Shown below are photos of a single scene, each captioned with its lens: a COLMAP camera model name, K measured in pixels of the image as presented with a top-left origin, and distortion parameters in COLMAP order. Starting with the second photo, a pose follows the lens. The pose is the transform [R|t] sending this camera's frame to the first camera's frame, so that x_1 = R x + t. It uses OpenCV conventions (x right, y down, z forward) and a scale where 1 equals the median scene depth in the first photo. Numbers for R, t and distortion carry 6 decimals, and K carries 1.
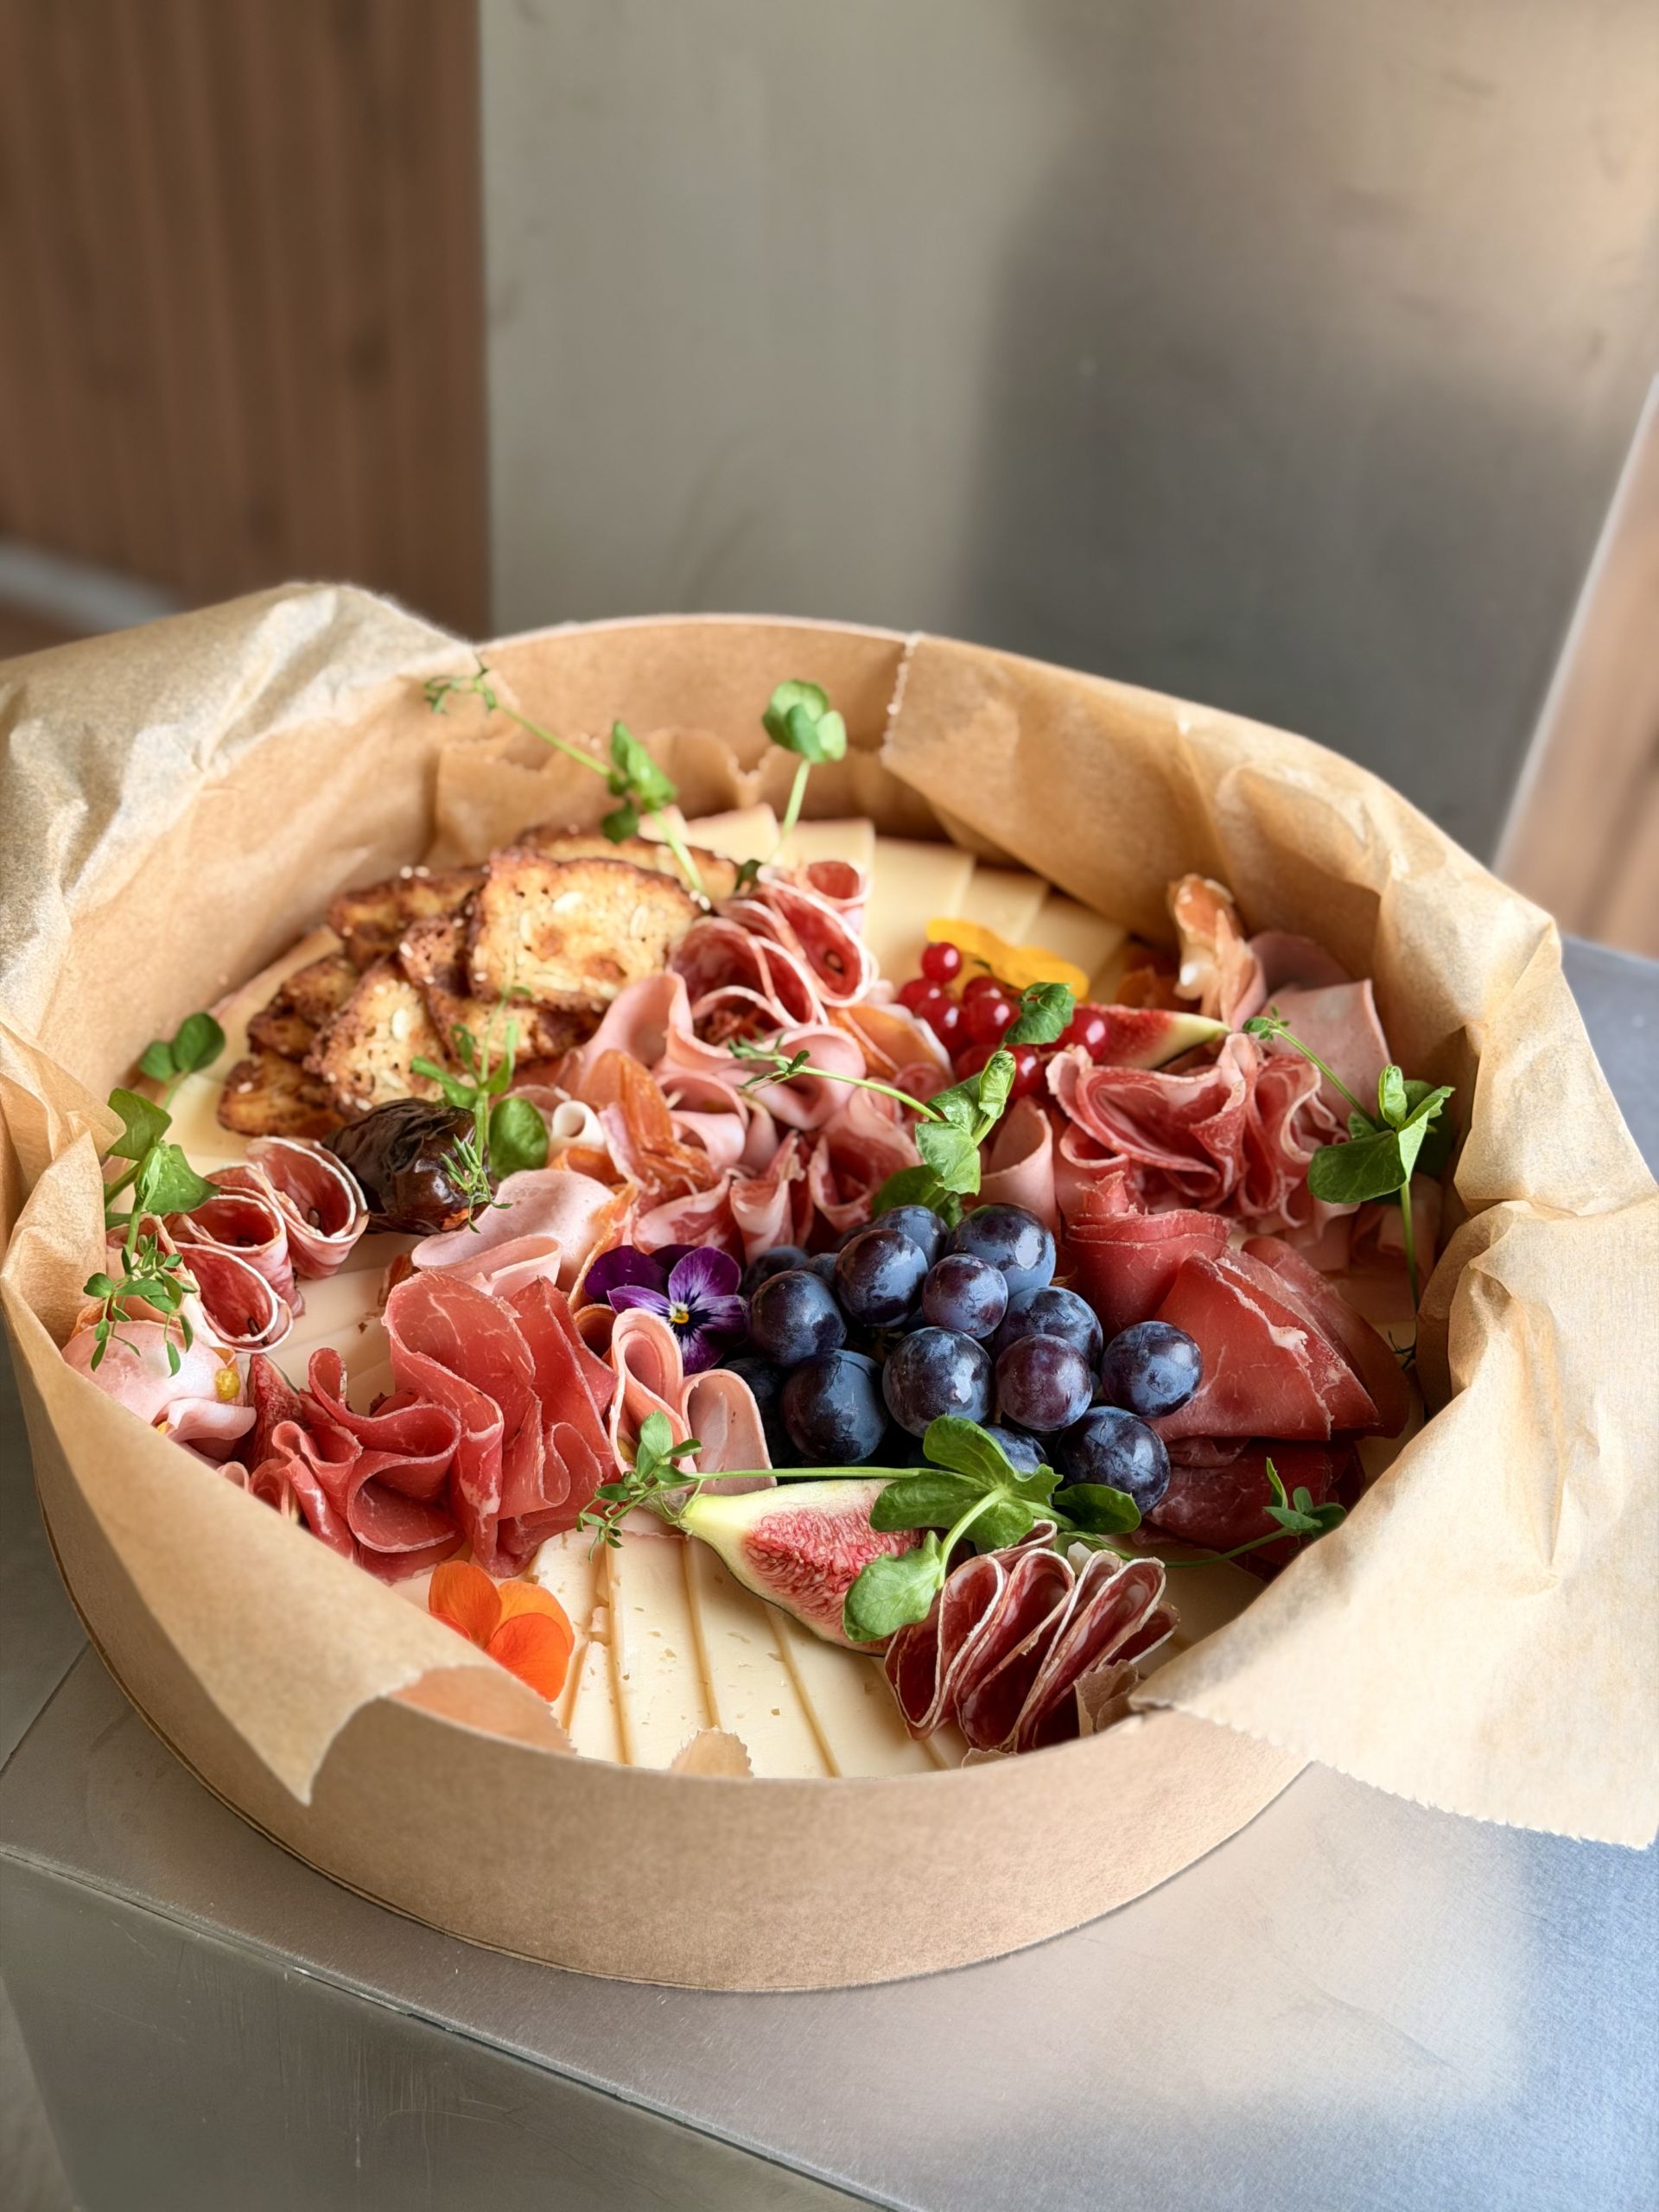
lens RADIAL K [[3133.8, 0, 833.8], [0, 3133.8, 1100.8], [0, 0, 1]] dist [0.220186, -0.013321]
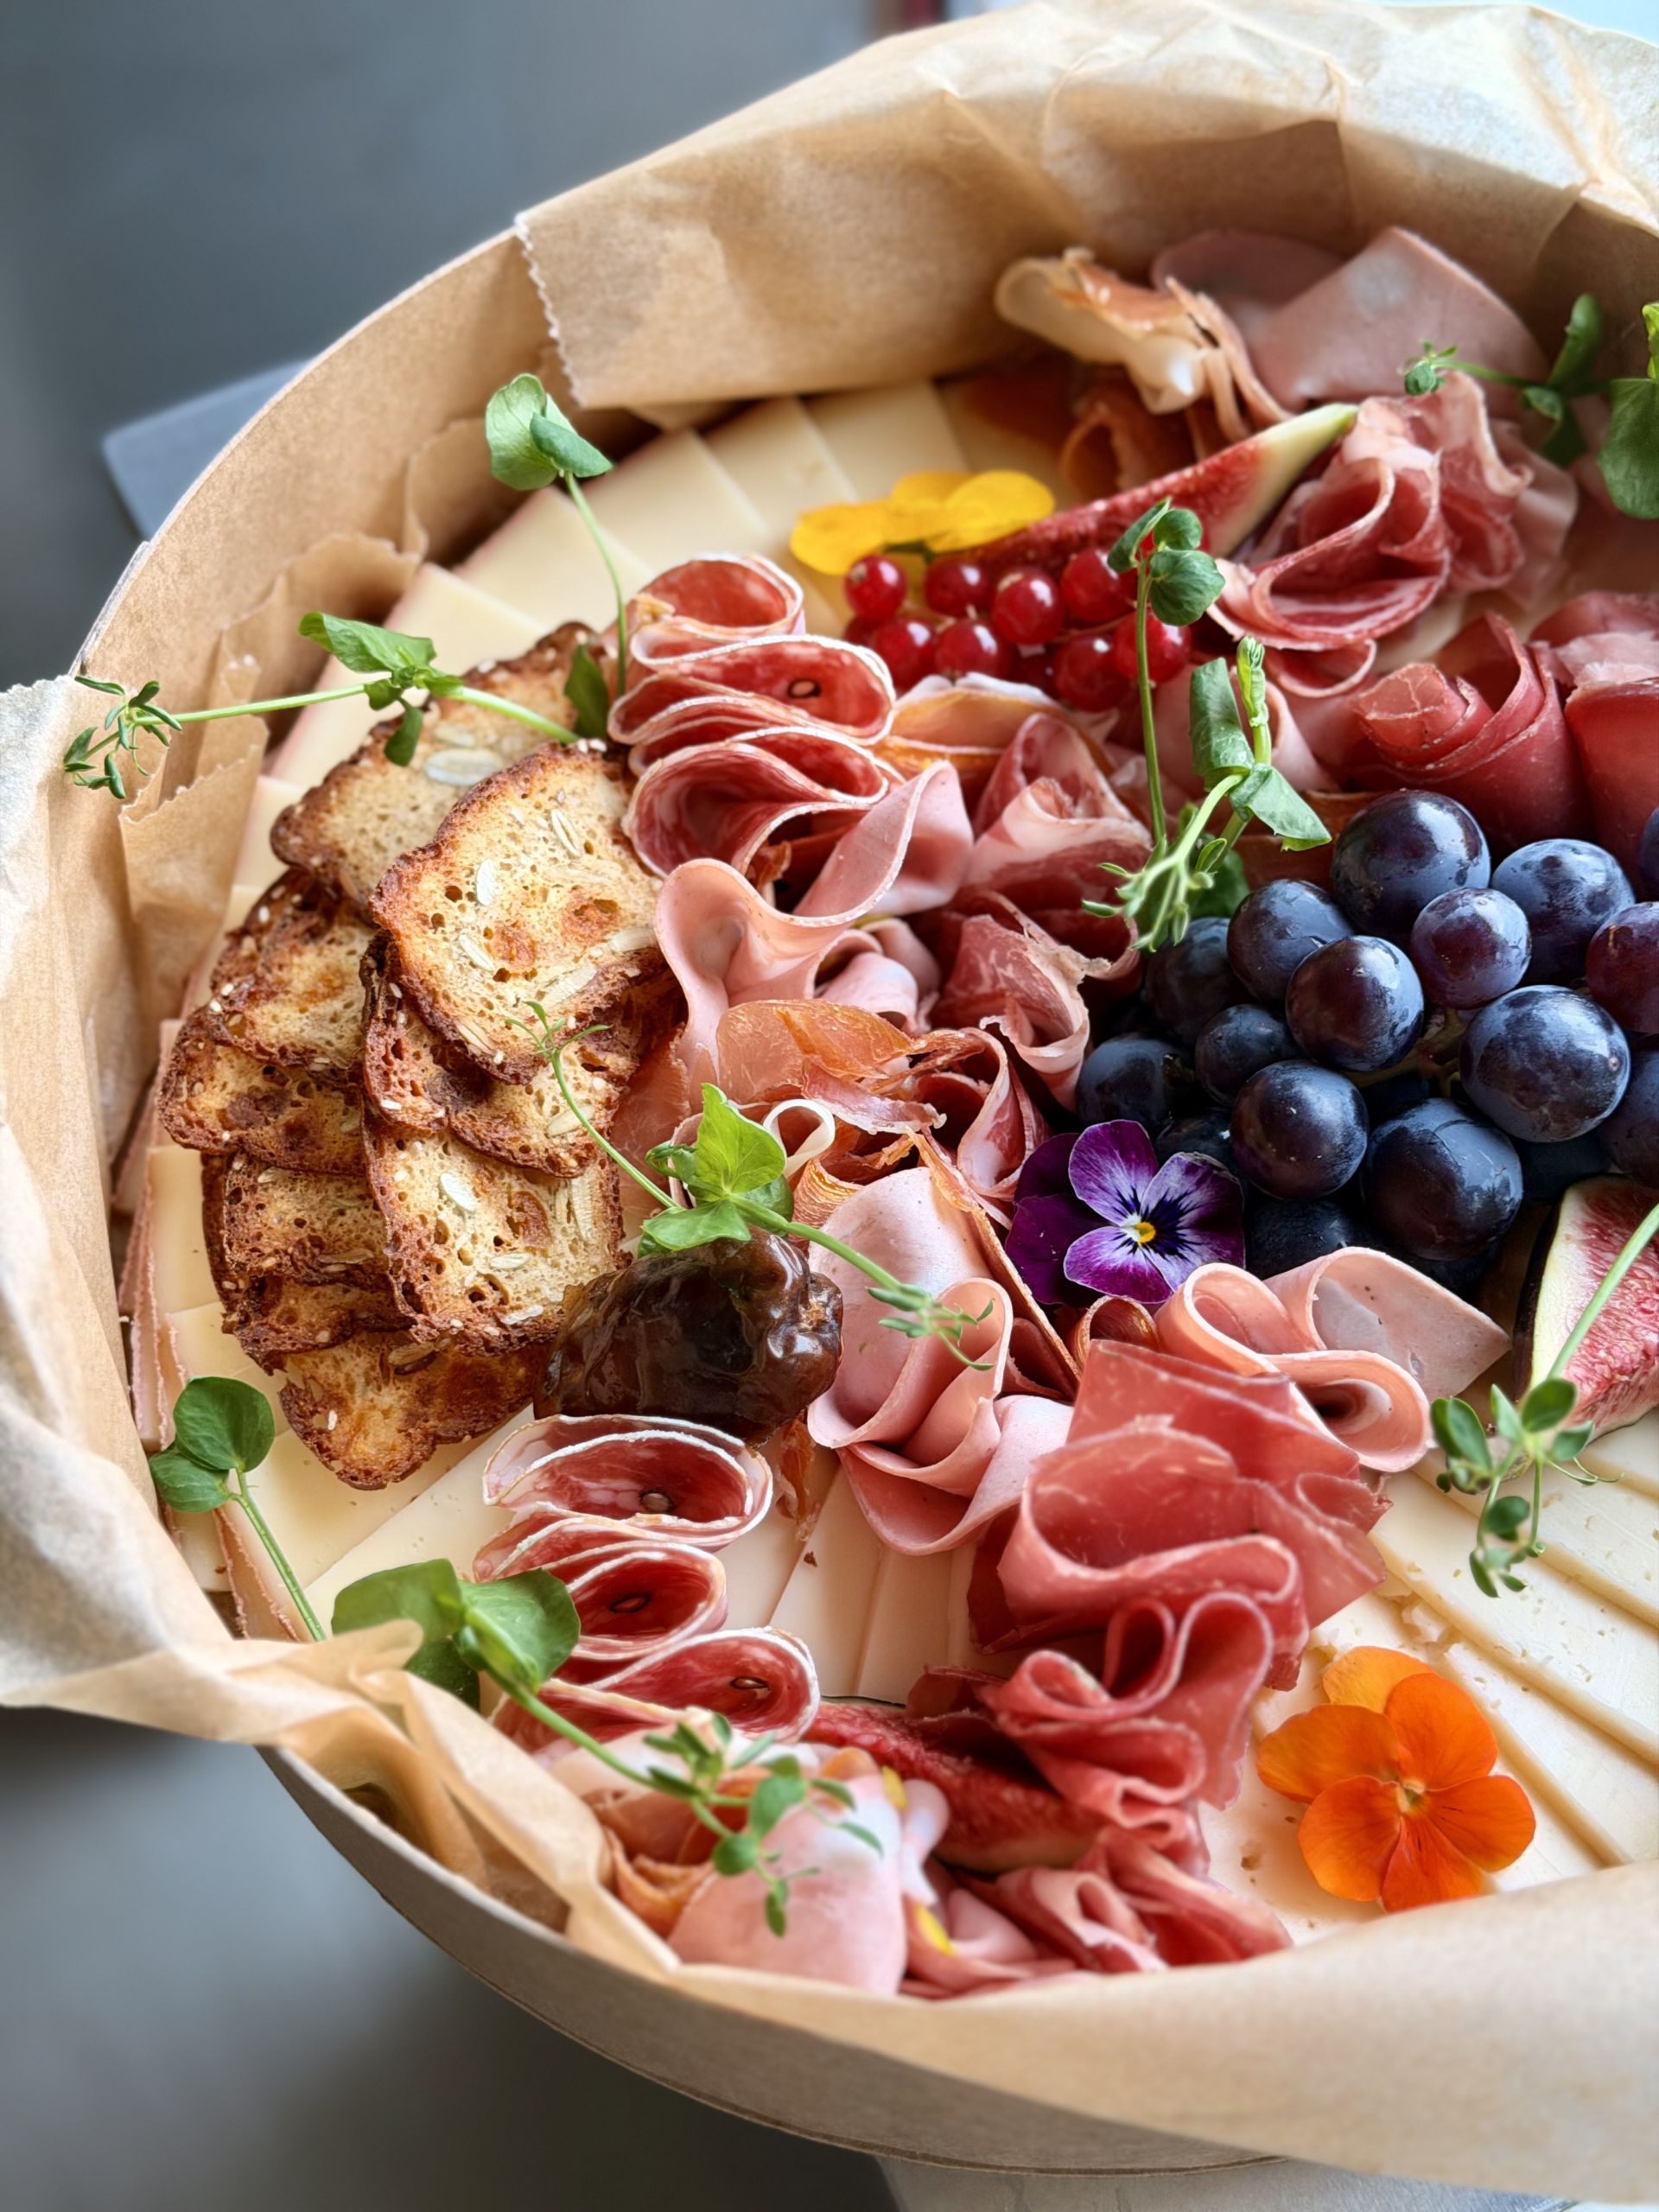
lens RADIAL K [[3159.3, 0, 820.8], [0, 3159.3, 1099.9], [0, 0, 1]] dist [0.148494, -0.193934]
pose [[0.682645, -0.684247, 0.256519, -0.243399], [0.579093, 0.720648, 0.381206, -0.248134], [-0.445699, -0.111680, 0.888189, 0.378475]]
